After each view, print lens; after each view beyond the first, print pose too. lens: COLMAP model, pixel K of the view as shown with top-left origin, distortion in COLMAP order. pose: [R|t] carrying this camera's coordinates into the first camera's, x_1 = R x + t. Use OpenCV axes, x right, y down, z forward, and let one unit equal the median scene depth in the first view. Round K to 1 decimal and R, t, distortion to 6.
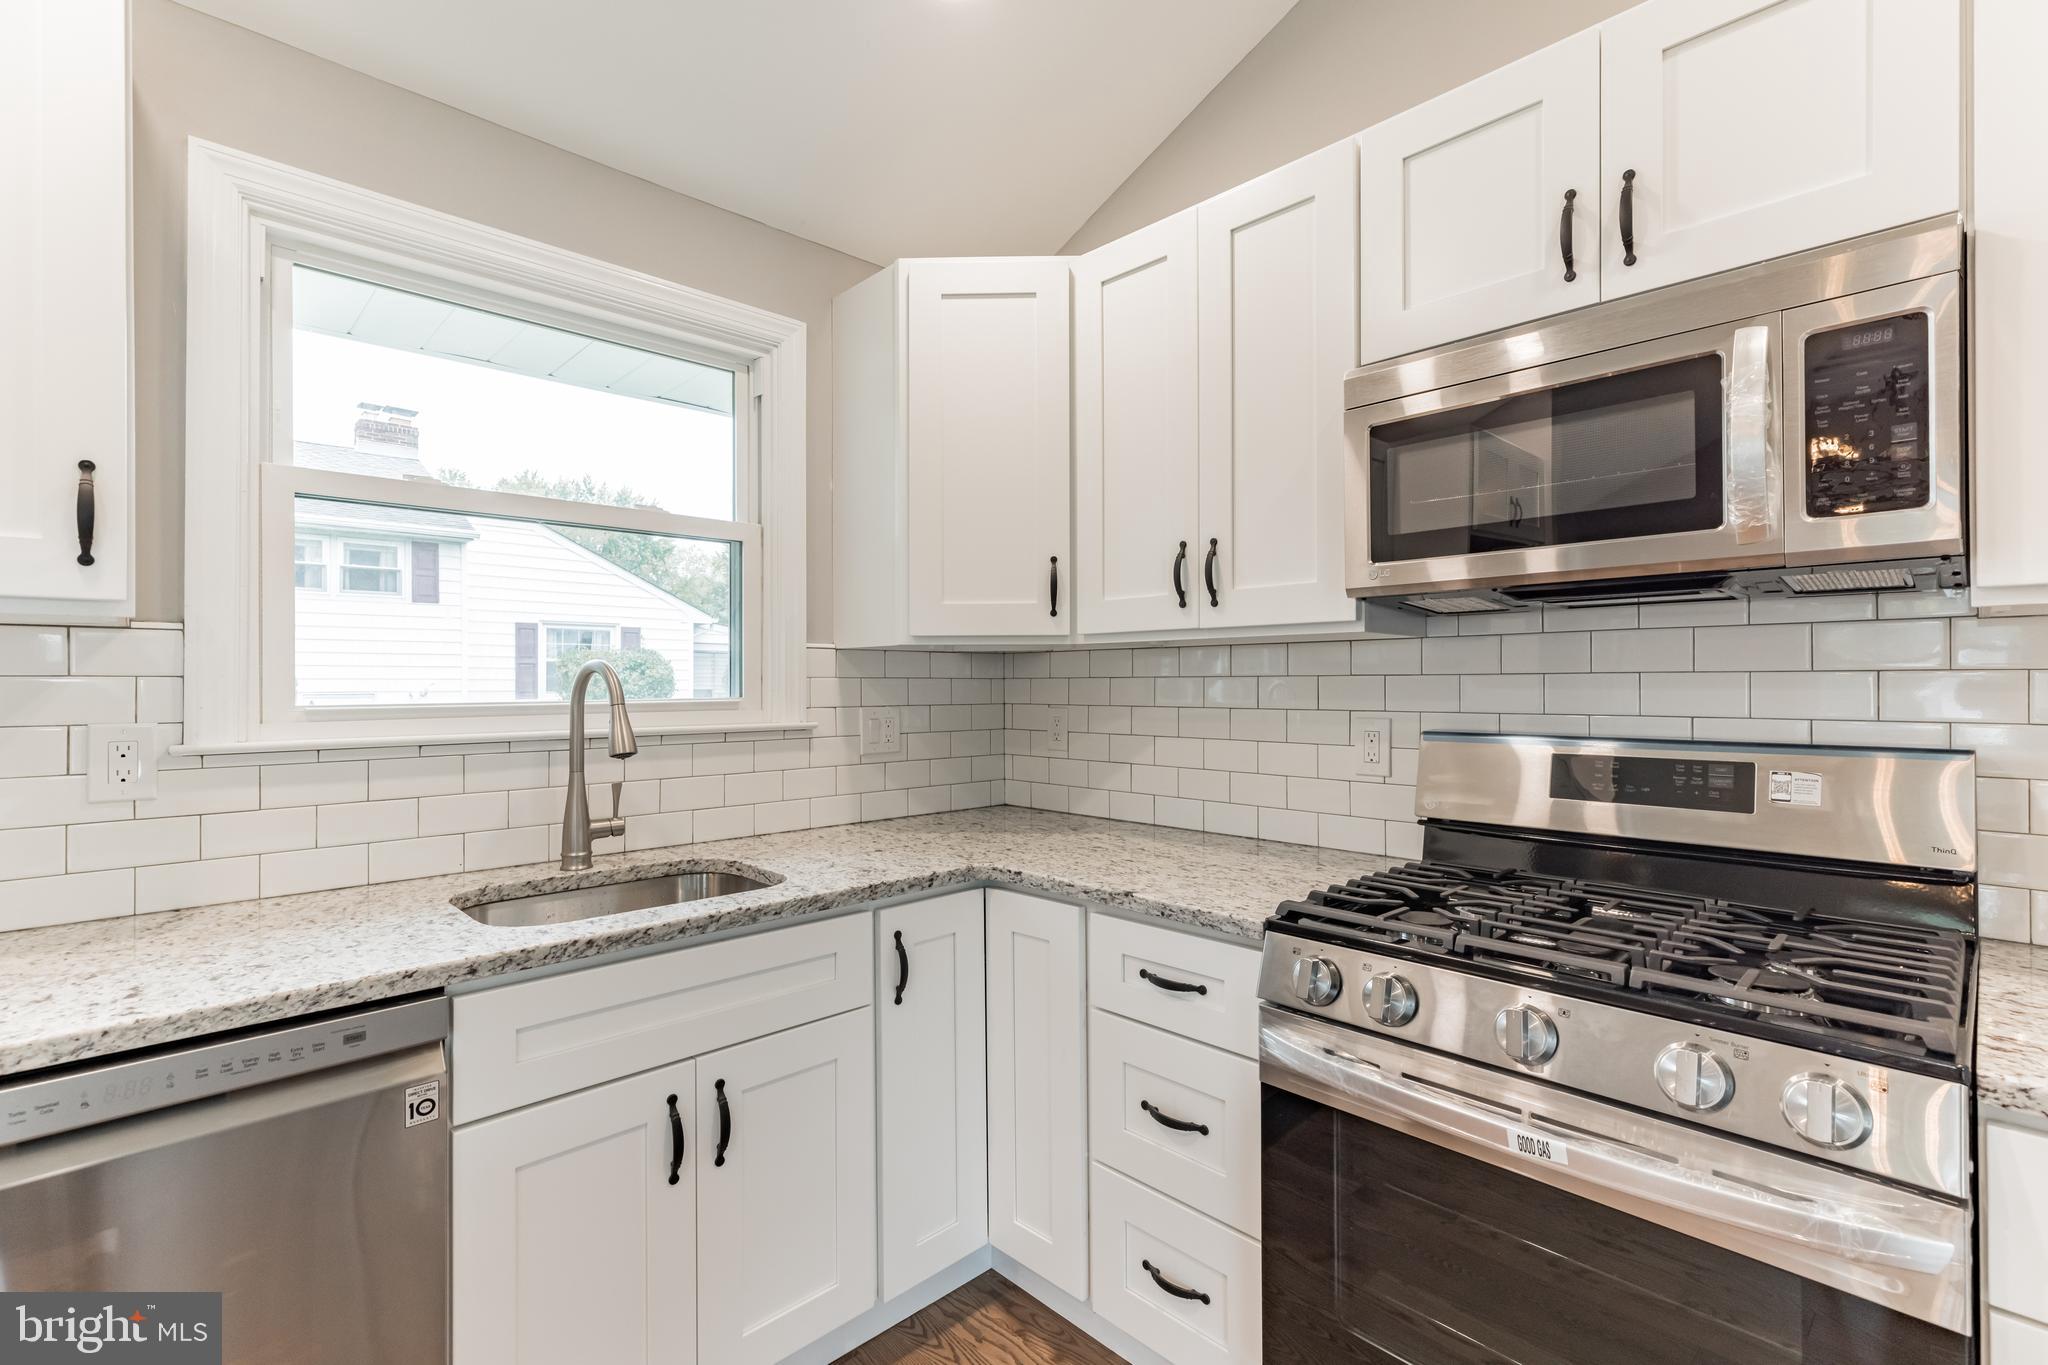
lens RADIAL K [[912.3, 0, 1033.4], [0, 912.3, 678.5], [0, 0, 1]] dist [0.005916, 0.000424]
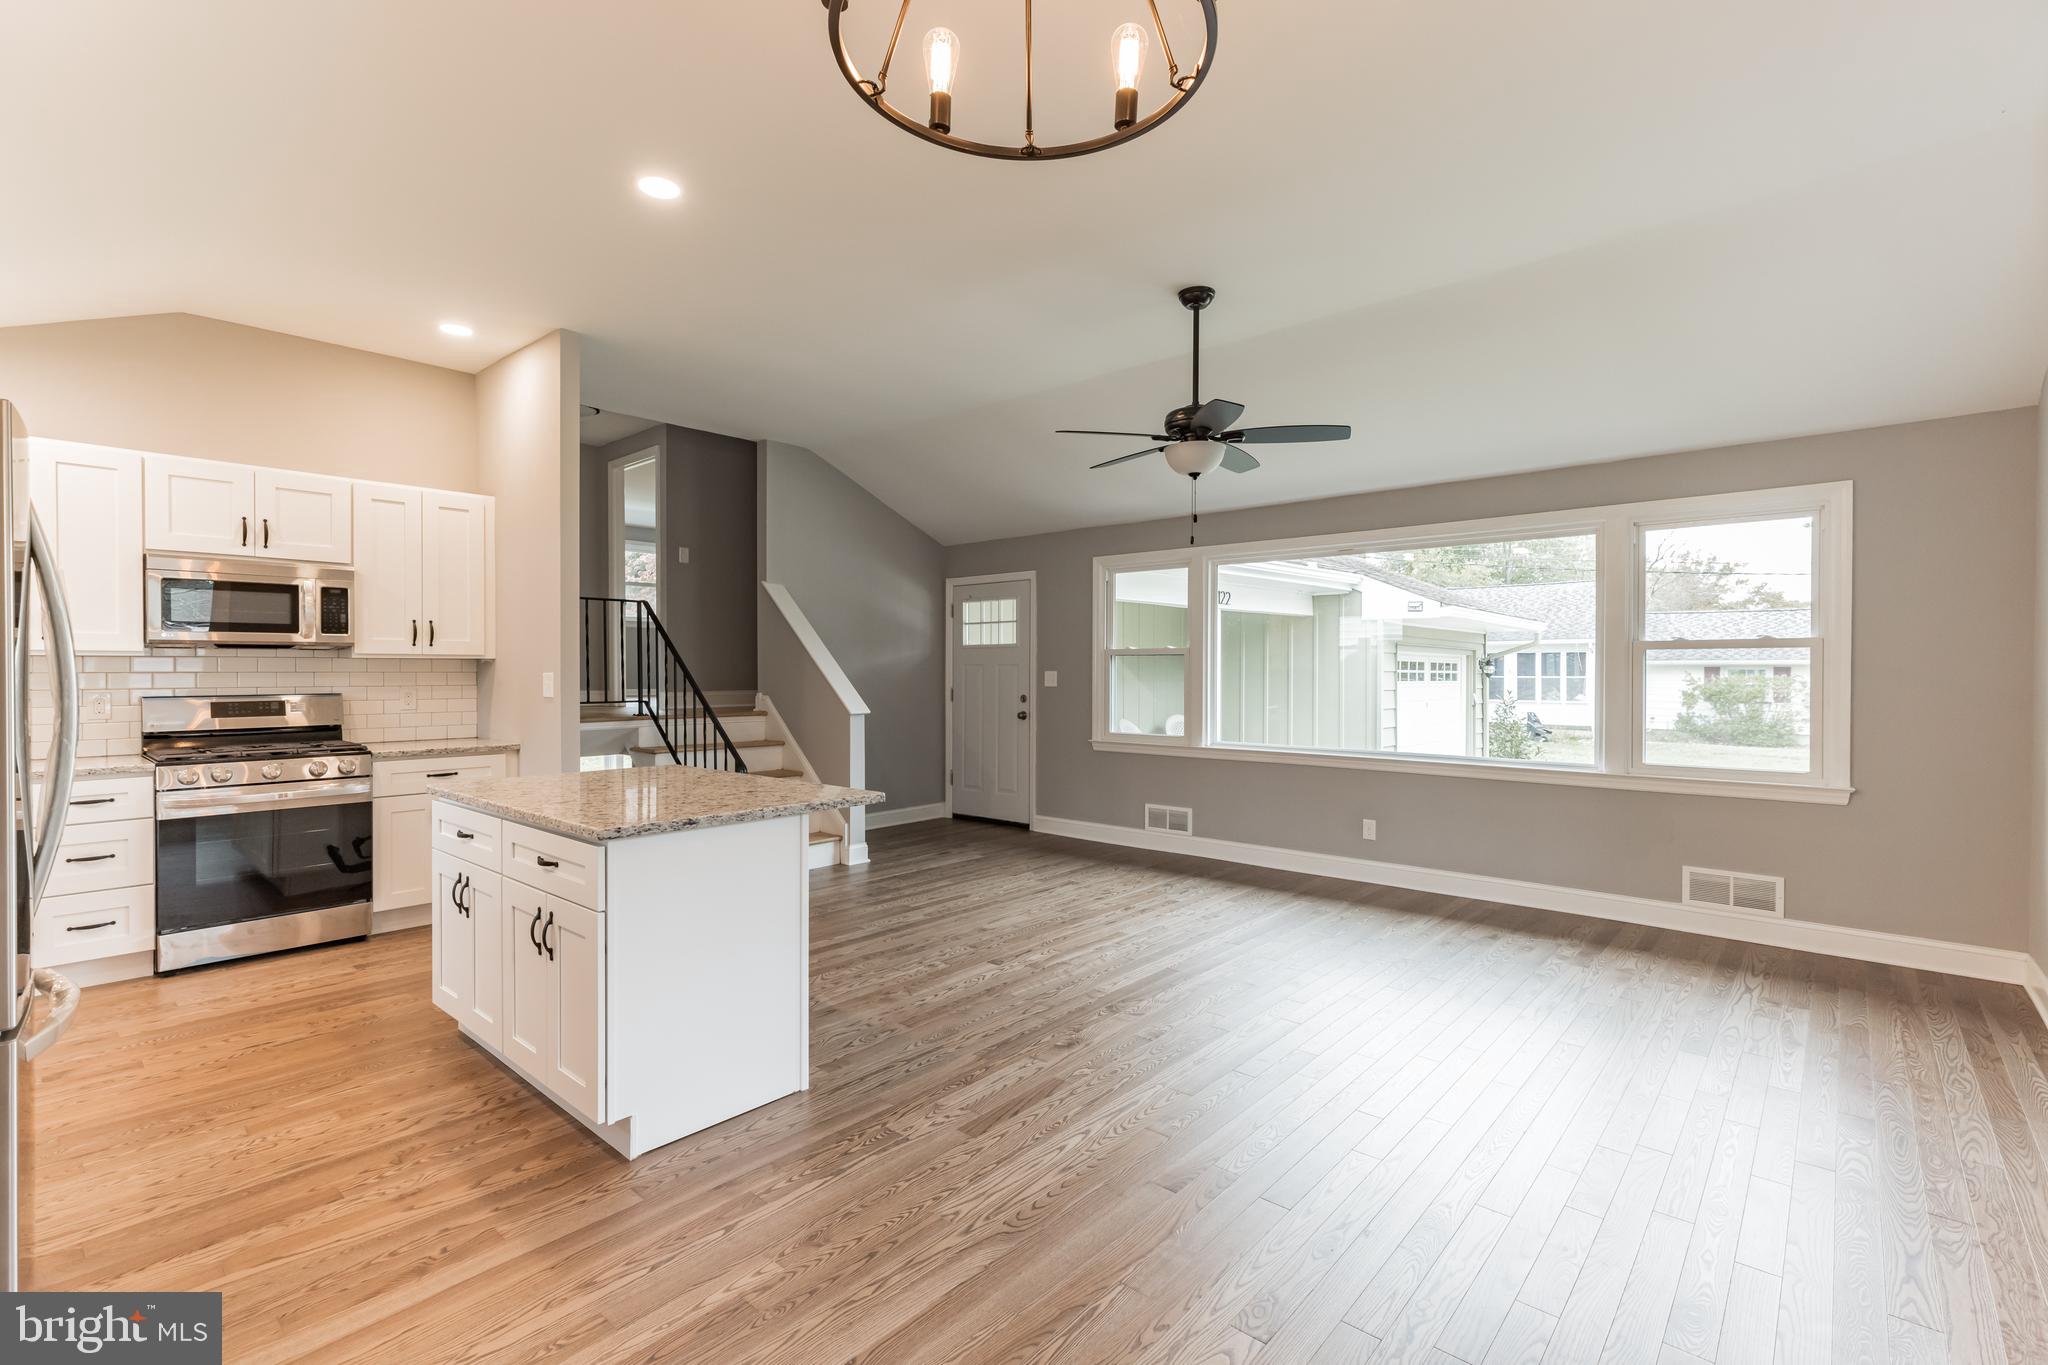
lens RADIAL K [[920.0, 0, 1026.9], [0, 920.0, 676.3], [0, 0, 1]] dist [0.003890, 0.000305]
pose [[-0.067938, -0.005512, 0.997674, -2.205058], [-0.005842, 0.999970, 0.005127, -0.020888], [-0.997672, -0.005480, -0.067968, -1.164262]]
